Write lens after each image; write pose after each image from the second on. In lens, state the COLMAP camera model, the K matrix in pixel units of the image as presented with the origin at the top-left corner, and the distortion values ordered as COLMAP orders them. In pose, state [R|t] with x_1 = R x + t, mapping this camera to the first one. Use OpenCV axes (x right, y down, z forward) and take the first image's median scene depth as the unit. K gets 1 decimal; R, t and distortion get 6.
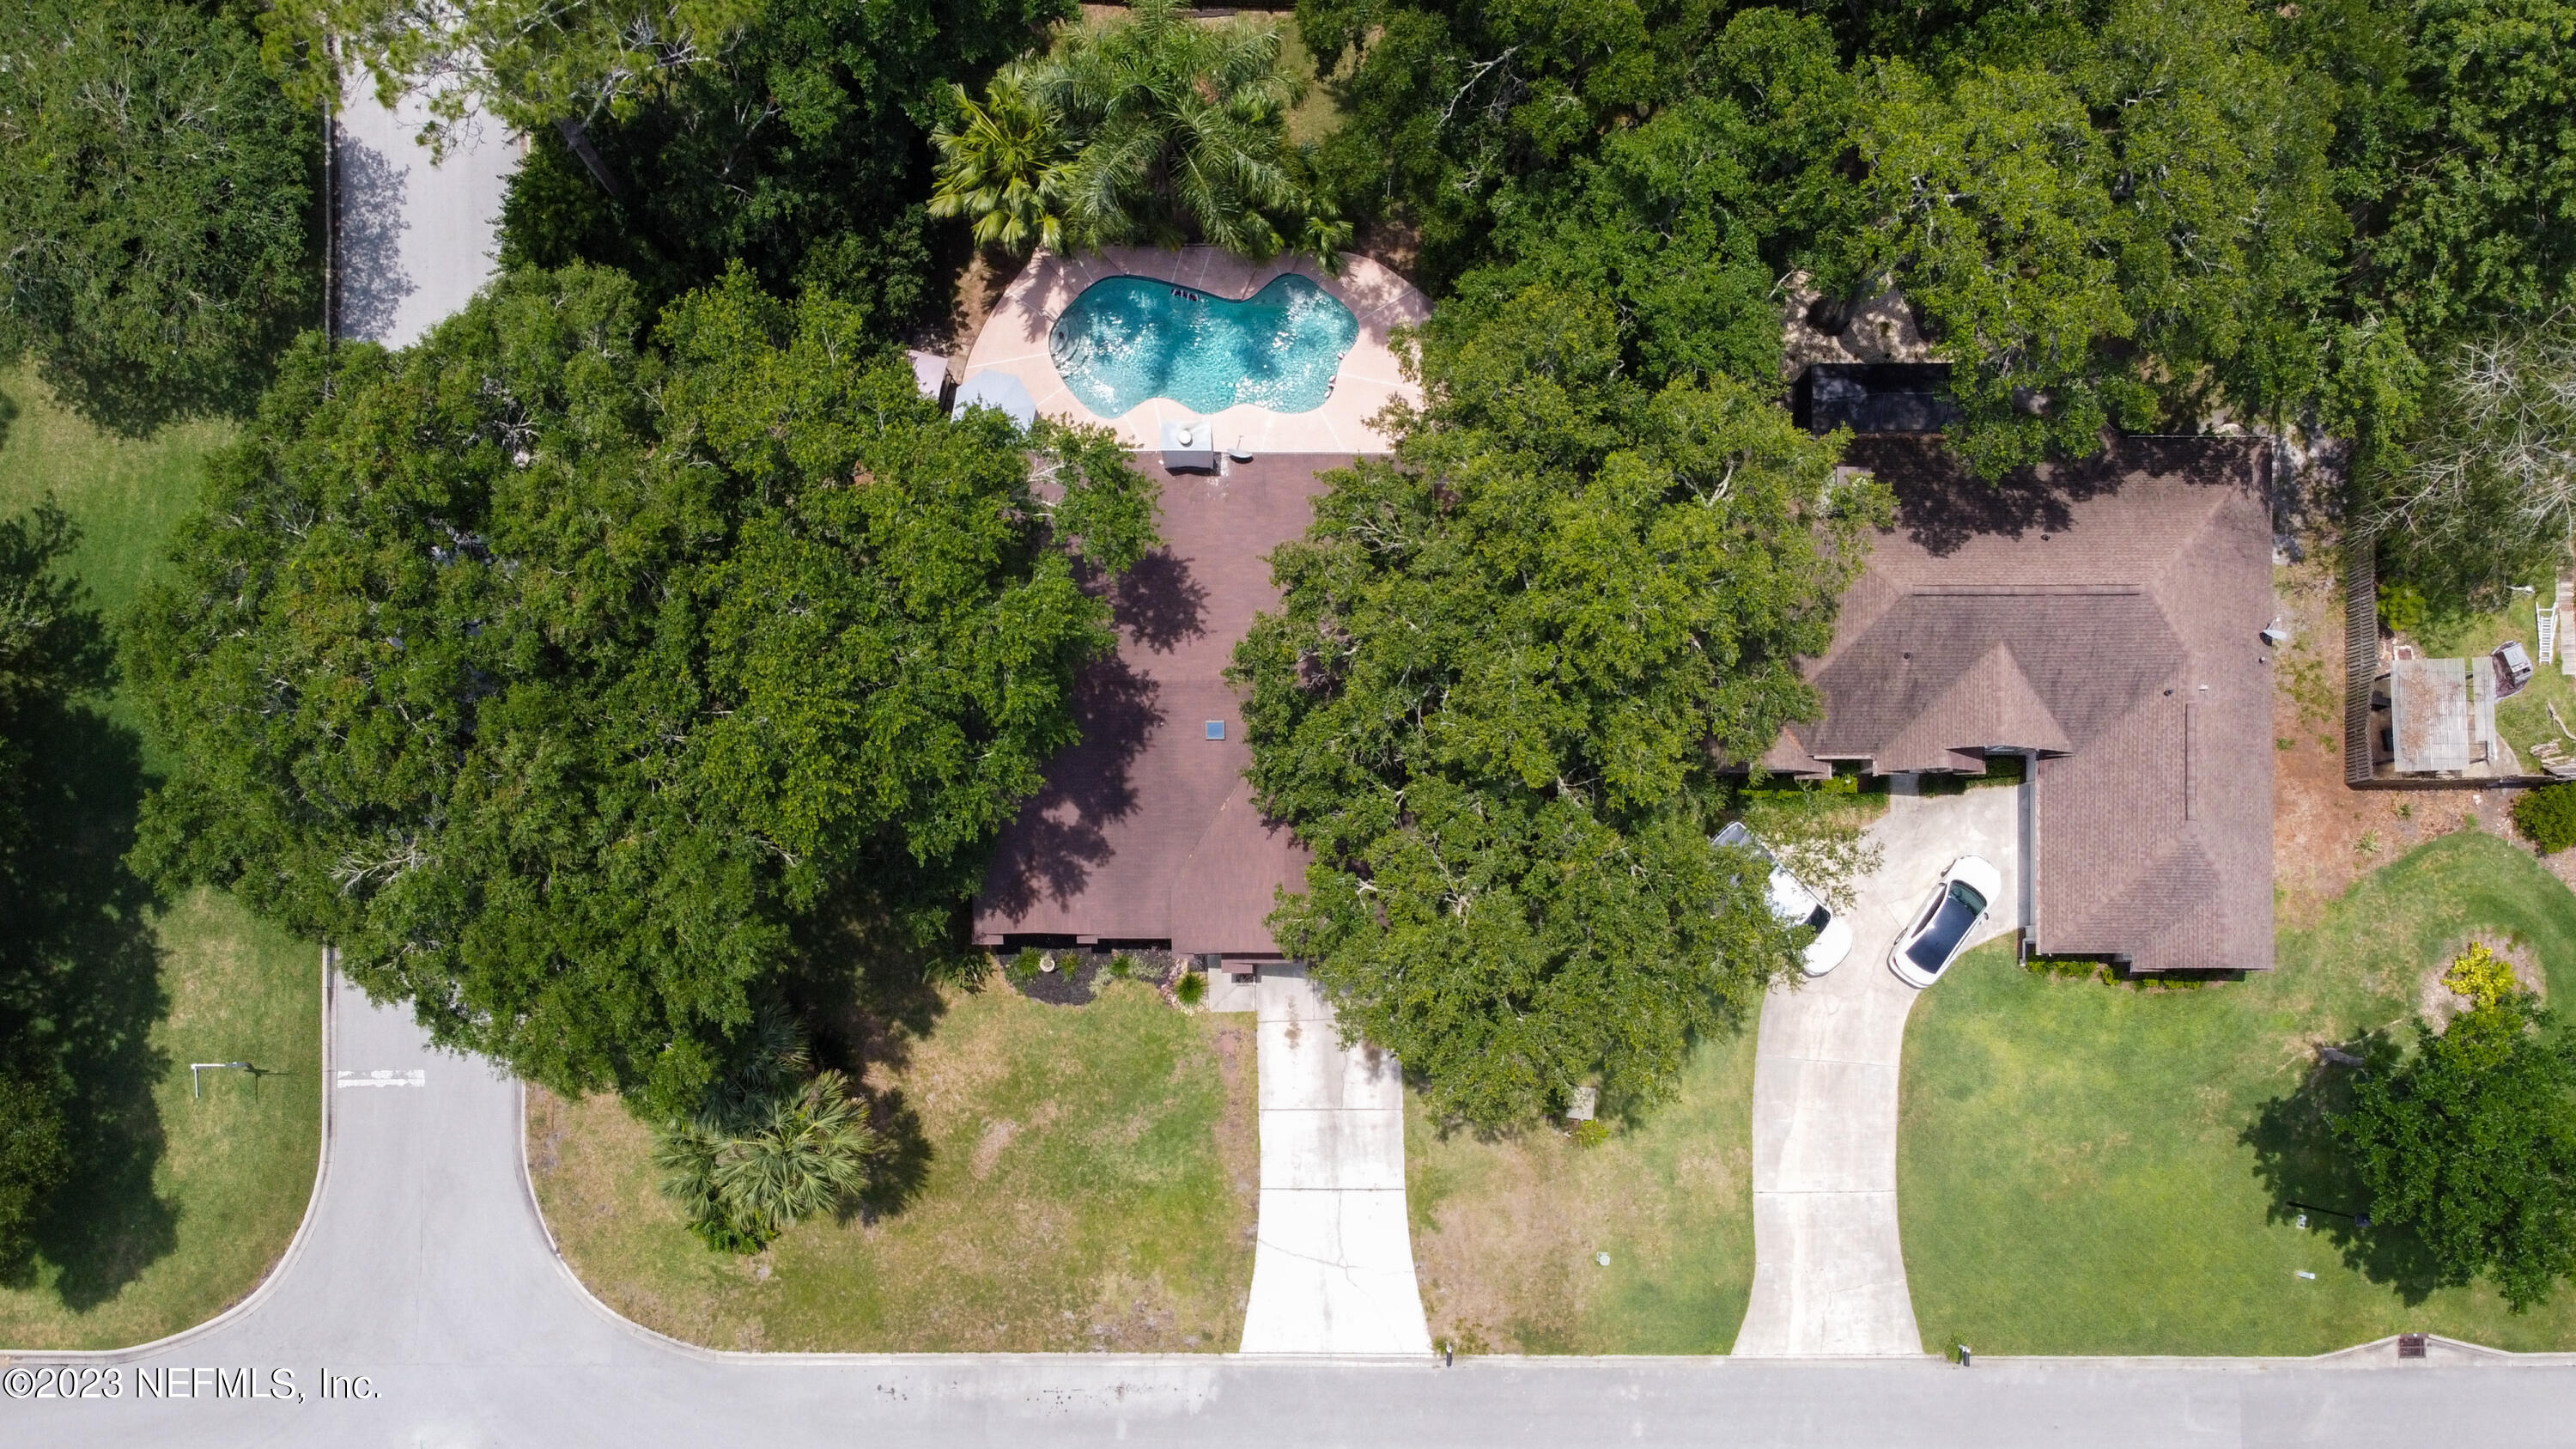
lens RADIAL K [[1952.6, 0, 1292.3], [0, 1952.6, 1017.7], [0, 0, 1]] dist [-0.014118, 0.014102]
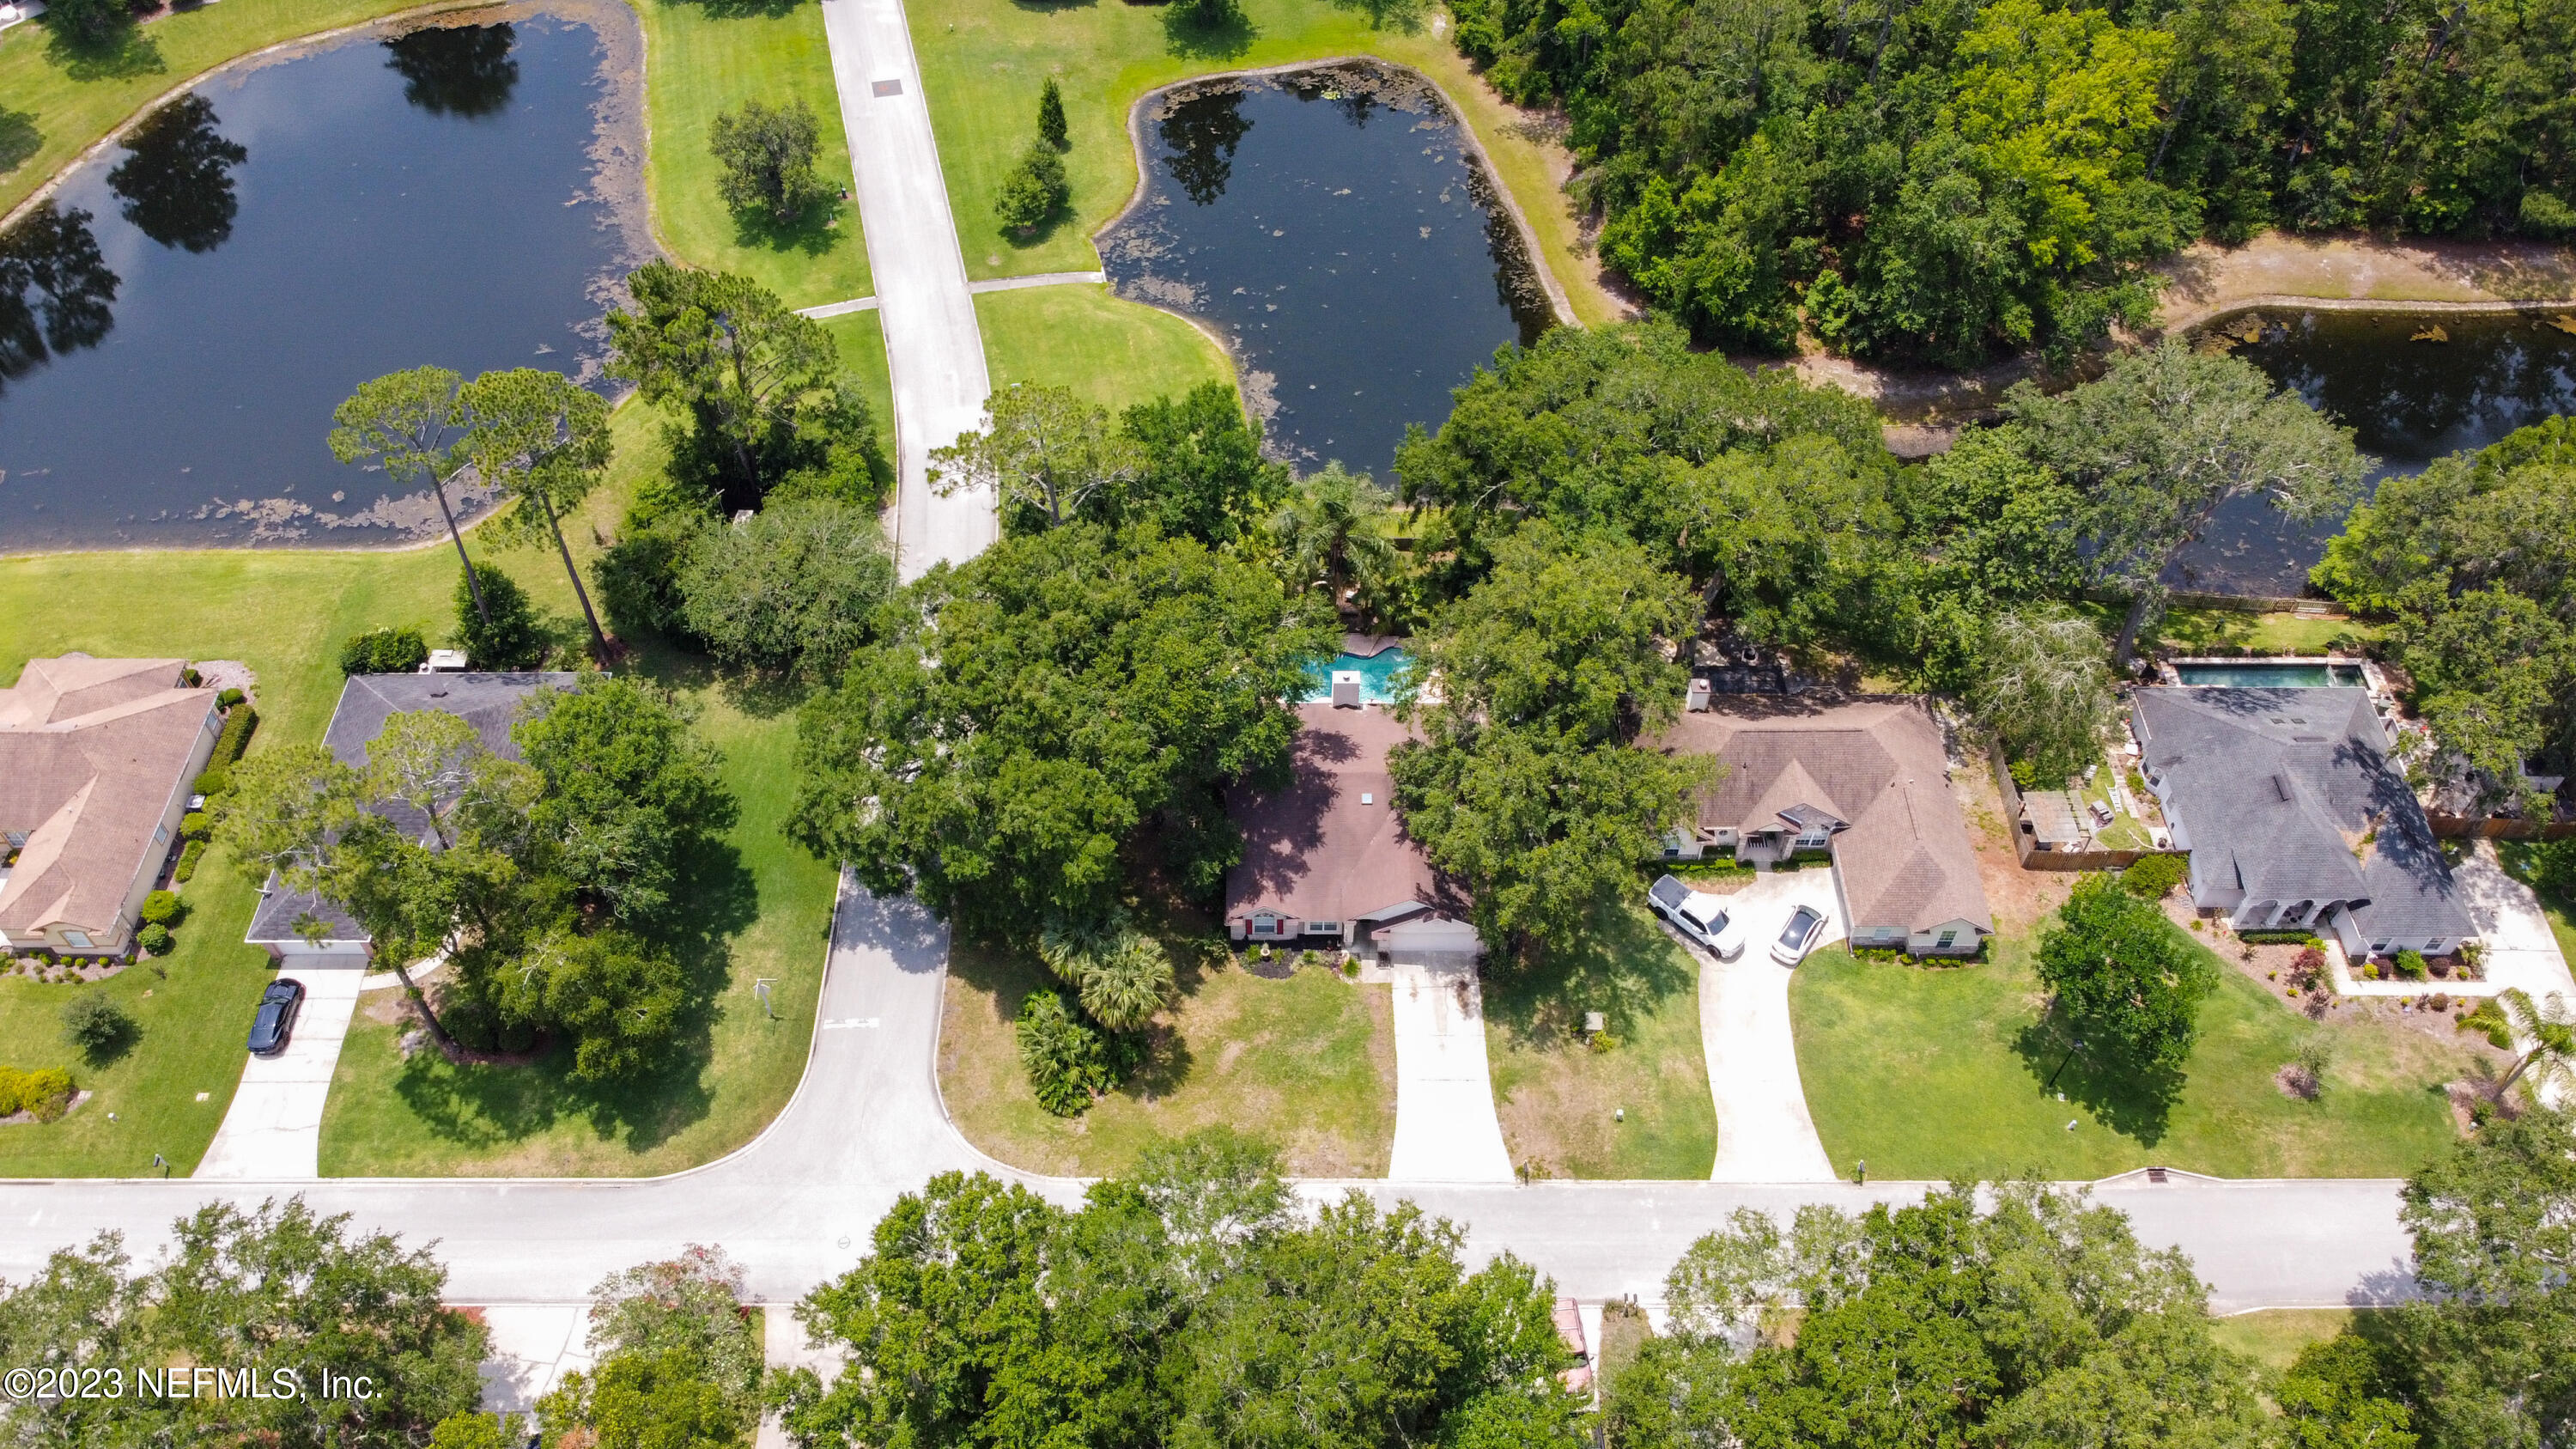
lens RADIAL K [[1952.6, 0, 1294.8], [0, 1952.6, 777.3], [0, 0, 1]] dist [-0.014118, 0.014102]
pose [[0.999963, -0.008110, 0.002951, -0.103741], [0.008187, 0.783190, -0.621729, 0.885810], [0.002731, 0.621730, 0.783227, -0.396892]]
